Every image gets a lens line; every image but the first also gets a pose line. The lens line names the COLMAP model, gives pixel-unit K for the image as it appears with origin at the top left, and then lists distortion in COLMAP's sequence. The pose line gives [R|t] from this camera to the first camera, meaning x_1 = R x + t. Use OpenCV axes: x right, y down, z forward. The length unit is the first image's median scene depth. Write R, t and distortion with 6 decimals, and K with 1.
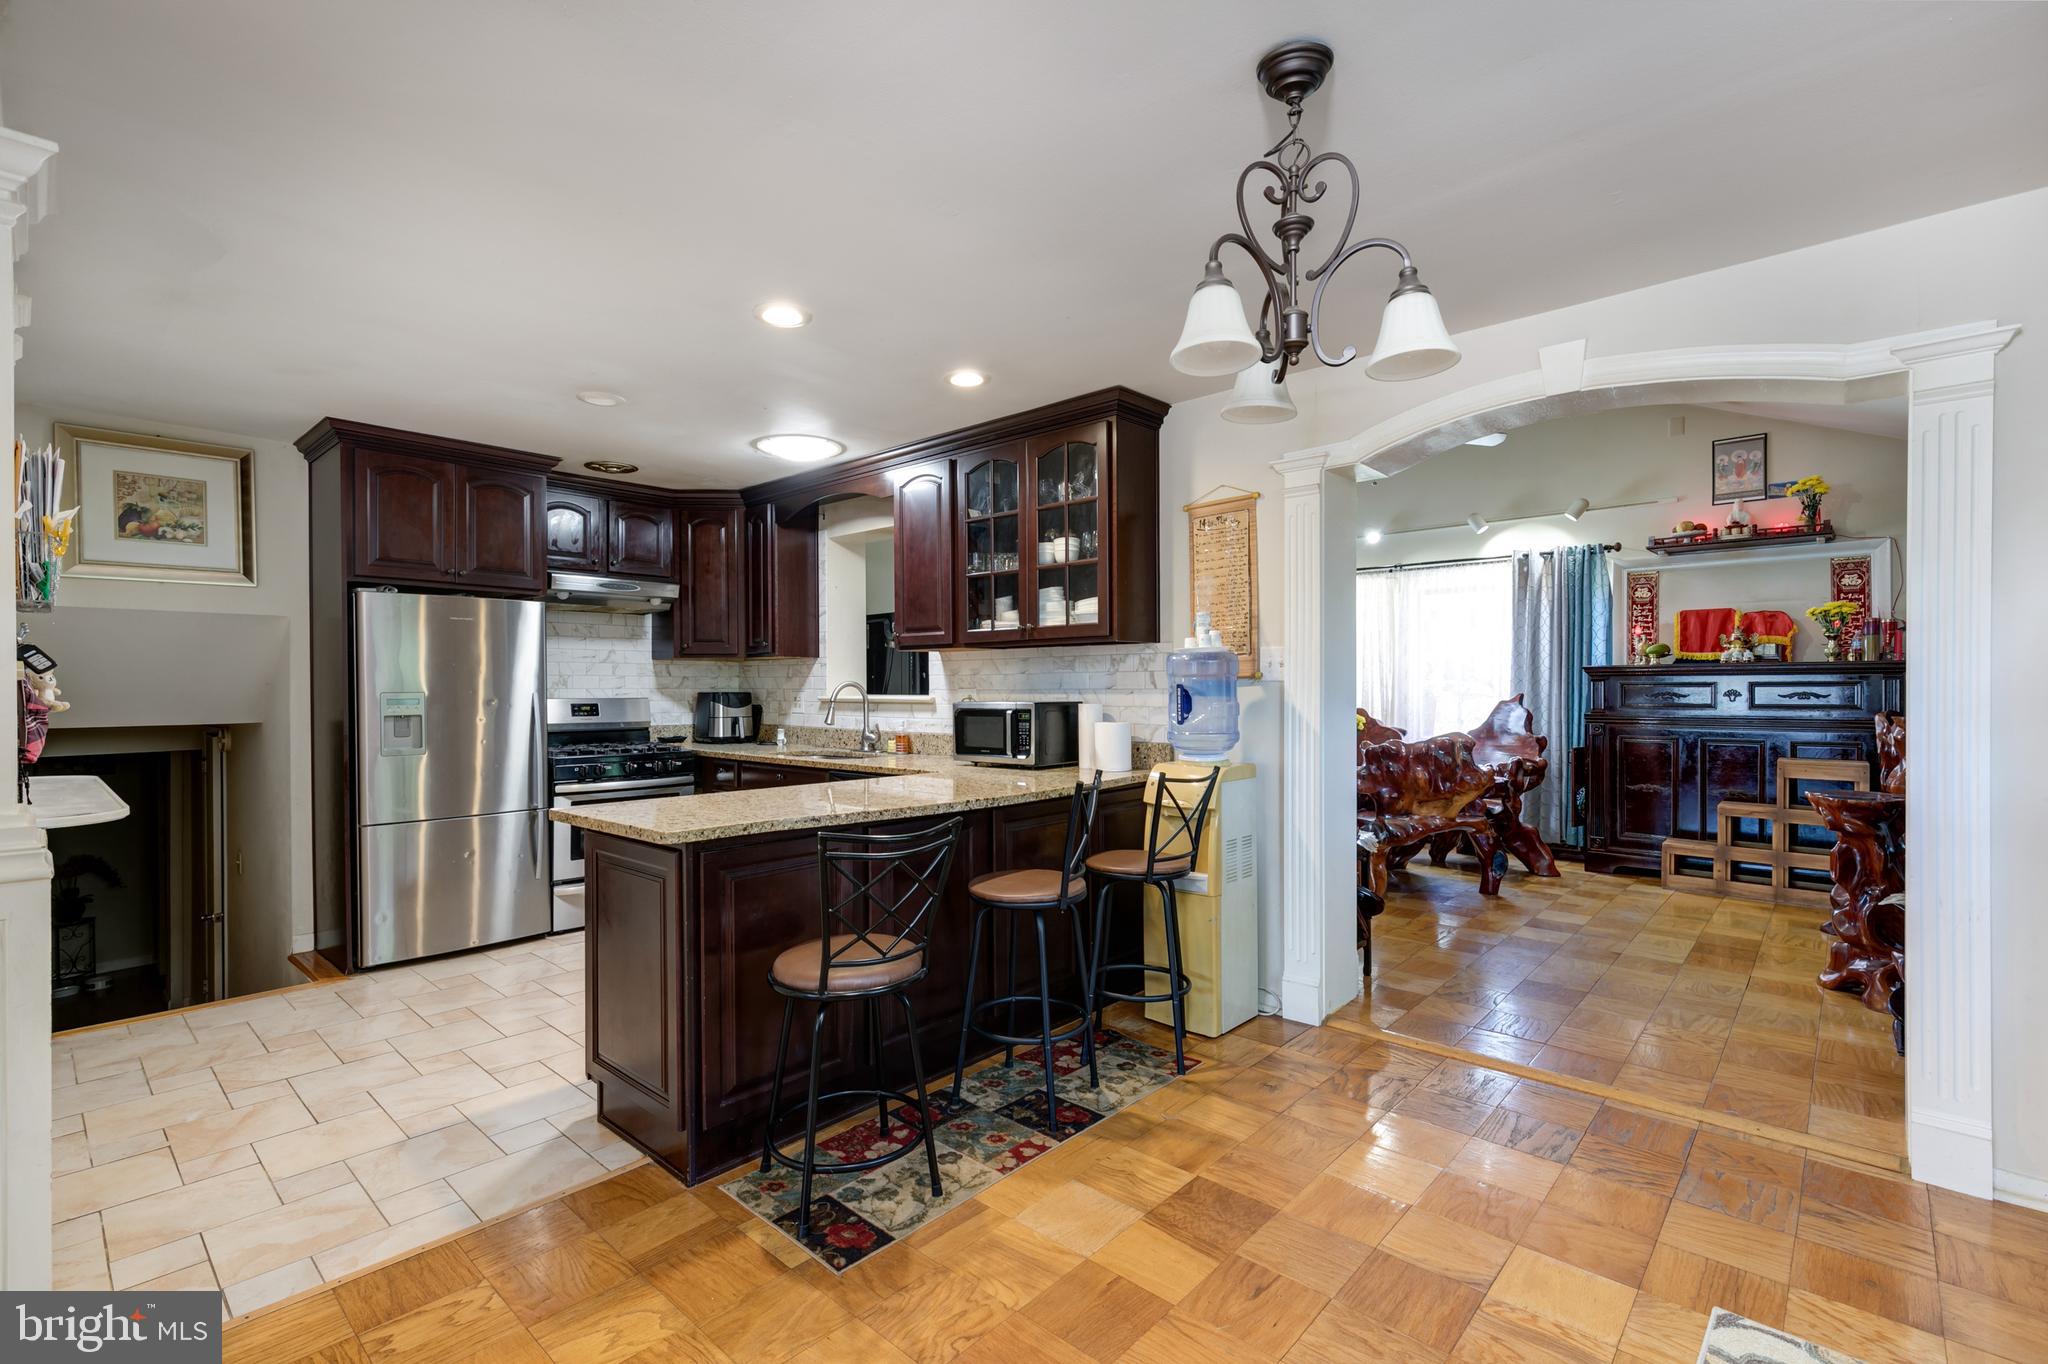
lens RADIAL K [[930.9, 0, 1028.6], [0, 930.9, 695.3], [0, 0, 1]] dist [0.002872, -0.001232]
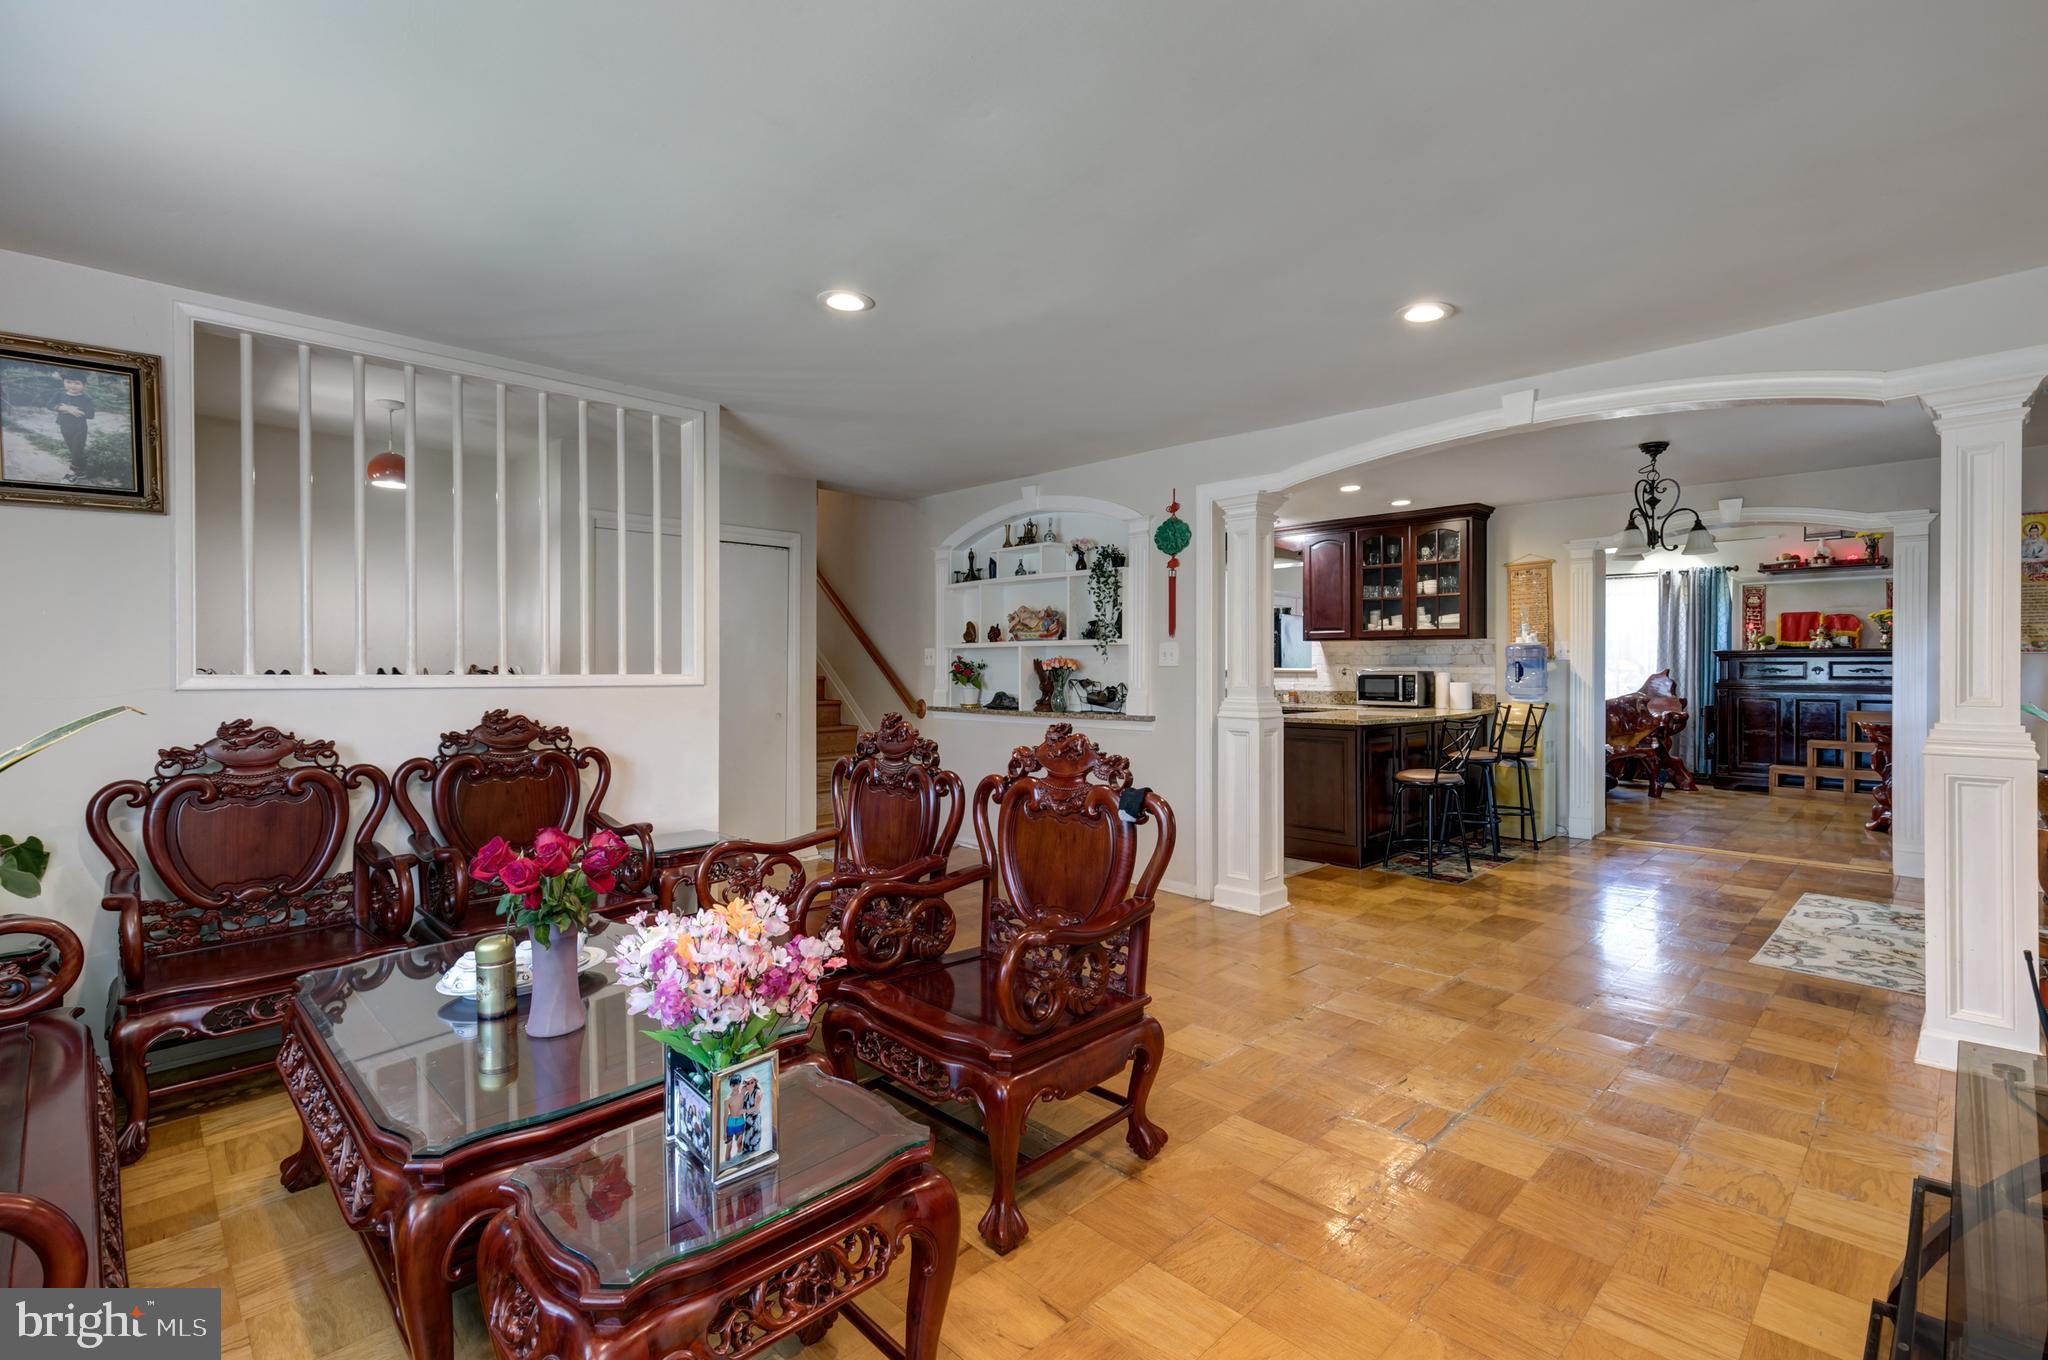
lens RADIAL K [[930.9, 0, 1039.0], [0, 930.9, 674.8], [0, 0, 1]] dist [0.002872, -0.001232]
pose [[0.998661, 0.002744, -0.051655, -0.457700], [-0.002756, 0.999996, -0.000167, 0.012016], [0.051655, 0.000309, 0.998665, -0.614706]]
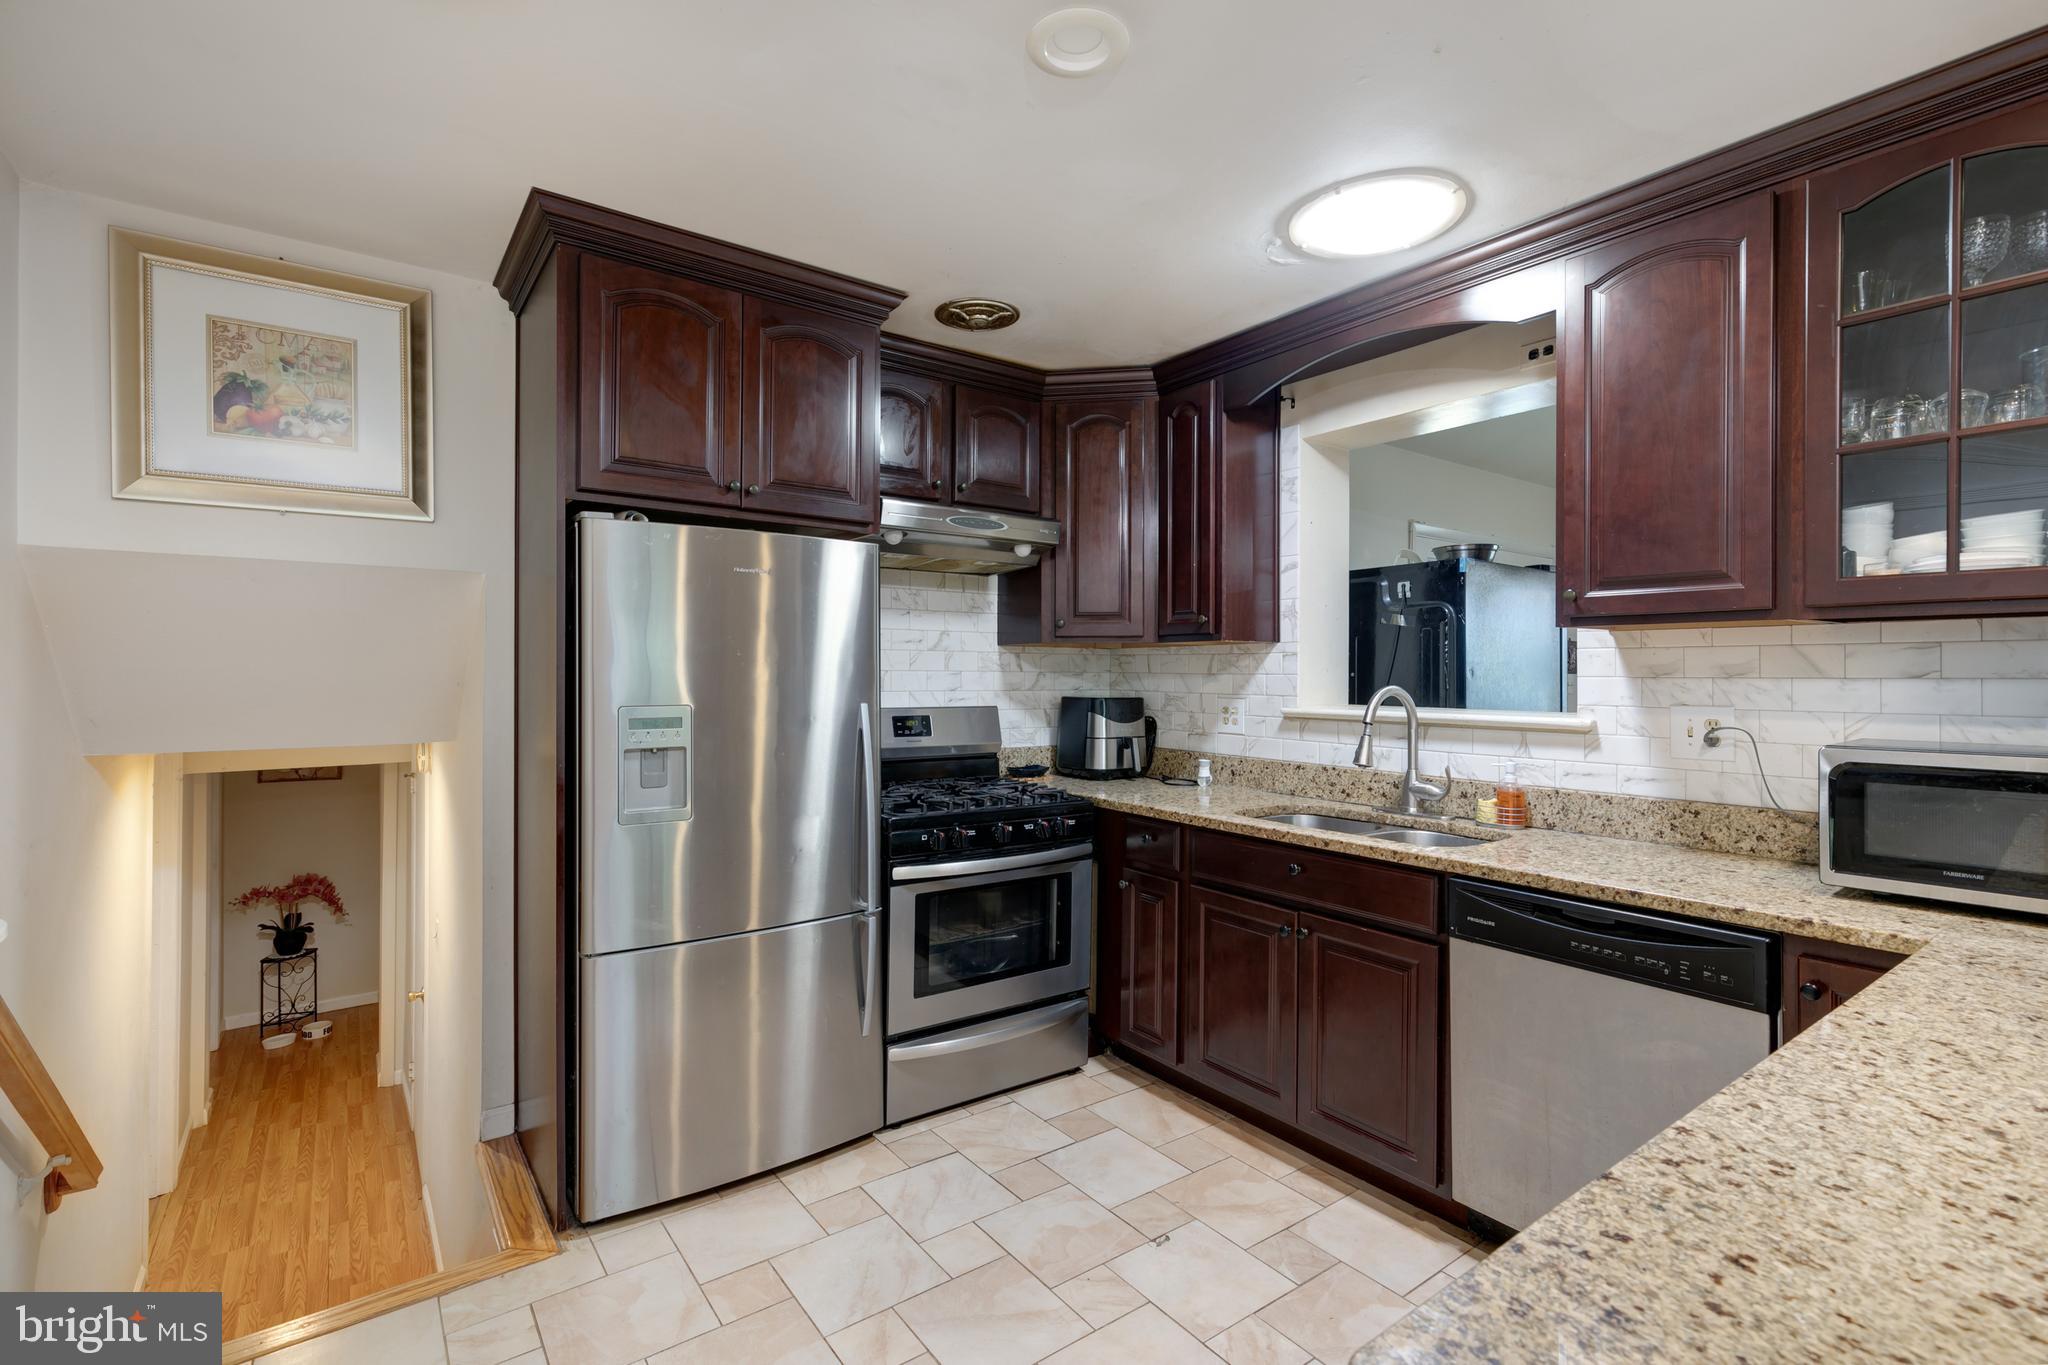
lens RADIAL K [[930.9, 0, 1017.1], [0, 930.9, 672.9], [0, 0, 1]] dist [0.002872, -0.001232]
pose [[0.978928, 0.006423, -0.204103, -0.272485], [-0.008386, 0.999927, -0.008755, -0.014625], [0.204032, 0.010282, 0.978910, 0.393782]]
